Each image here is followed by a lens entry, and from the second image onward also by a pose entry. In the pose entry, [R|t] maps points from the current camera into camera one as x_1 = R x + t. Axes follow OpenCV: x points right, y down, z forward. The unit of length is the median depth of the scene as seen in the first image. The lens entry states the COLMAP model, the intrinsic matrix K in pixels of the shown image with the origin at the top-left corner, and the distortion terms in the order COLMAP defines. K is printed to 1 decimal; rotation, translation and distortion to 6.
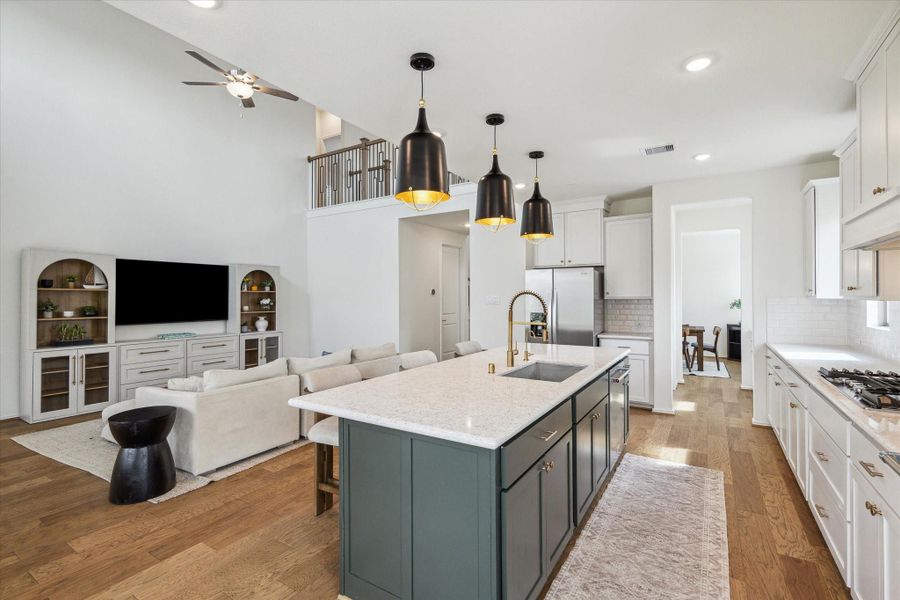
lens RADIAL K [[408.6, 0, 456.7], [0, 408.6, 298.1], [0, 0, 1]] dist [0.000173, -0.000026]
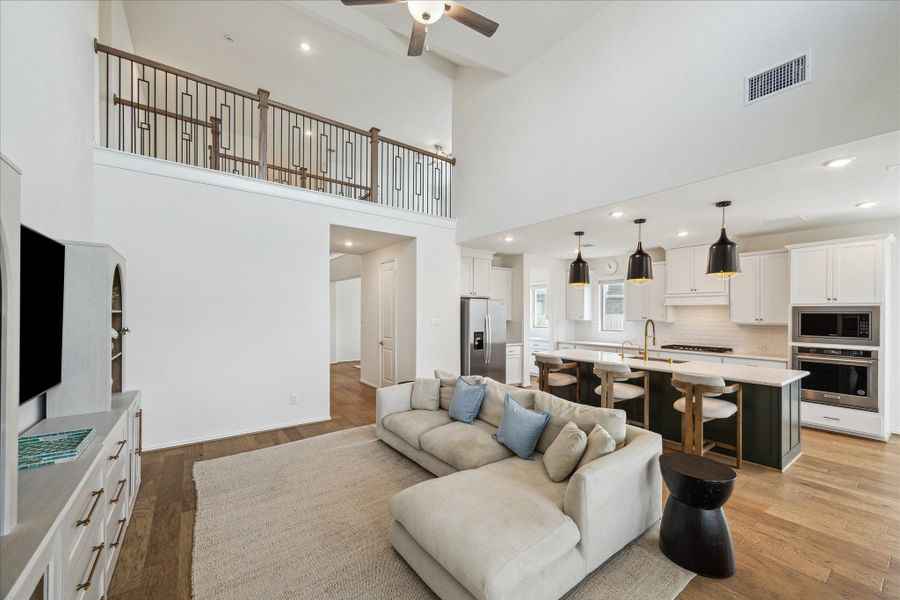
lens RADIAL K [[349.1, 0, 449.2], [0, 349.1, 313.3], [0, 0, 1]] dist [0.000674, -0.000245]
pose [[0.394966, 0.008373, 0.918657, -1.374830], [-0.005311, 0.999963, -0.006831, -0.024278], [-0.918680, -0.002181, 0.394996, 0.987709]]
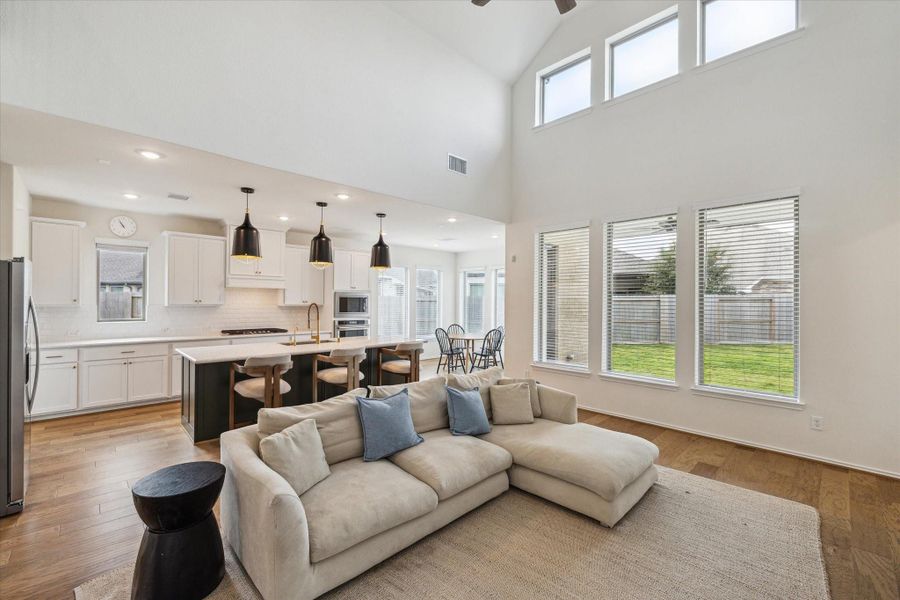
lens RADIAL K [[384.9, 0, 448.4], [0, 384.9, 299.1], [0, 0, 1]] dist [-0.003688, -0.000355]
pose [[-0.968109, -0.002629, 0.250517, -0.718314], [-0.003095, 0.999994, -0.001466, -0.027469], [-0.250511, -0.002194, -0.968111, 2.097494]]
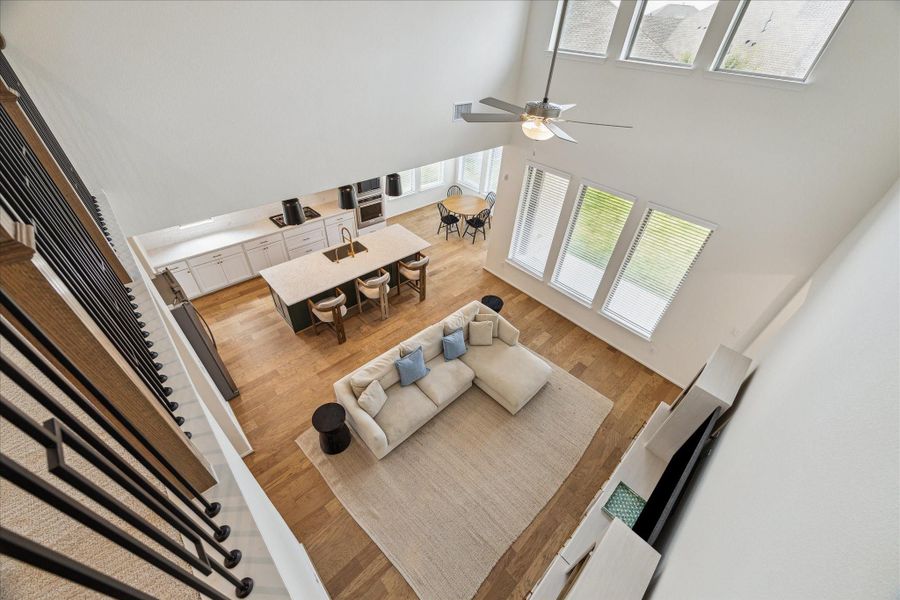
lens RADIAL K [[349.1, 0, 447.5], [0, 349.1, 303.9], [0, 0, 1]] dist [0.000674, -0.000245]
pose [[-0.963669, -0.206505, 0.169404, -0.720119], [-0.050587, 0.763866, 0.643389, -0.868072], [-0.262265, 0.611445, -0.746560, 2.207764]]
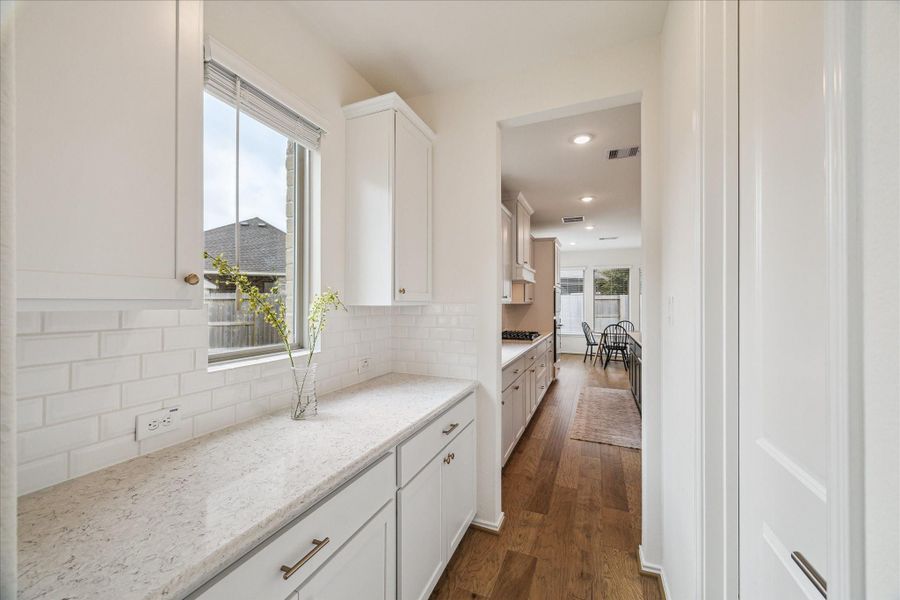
lens RADIAL K [[349.1, 0, 443.8], [0, 349.1, 301.3], [0, 0, 1]] dist [0.000674, -0.000245]
pose [[-0.990150, 0.001522, -0.140002, 1.120854], [0.001590, 0.999999, -0.000376, -0.005444], [0.140002, -0.000595, -0.990151, 1.896382]]
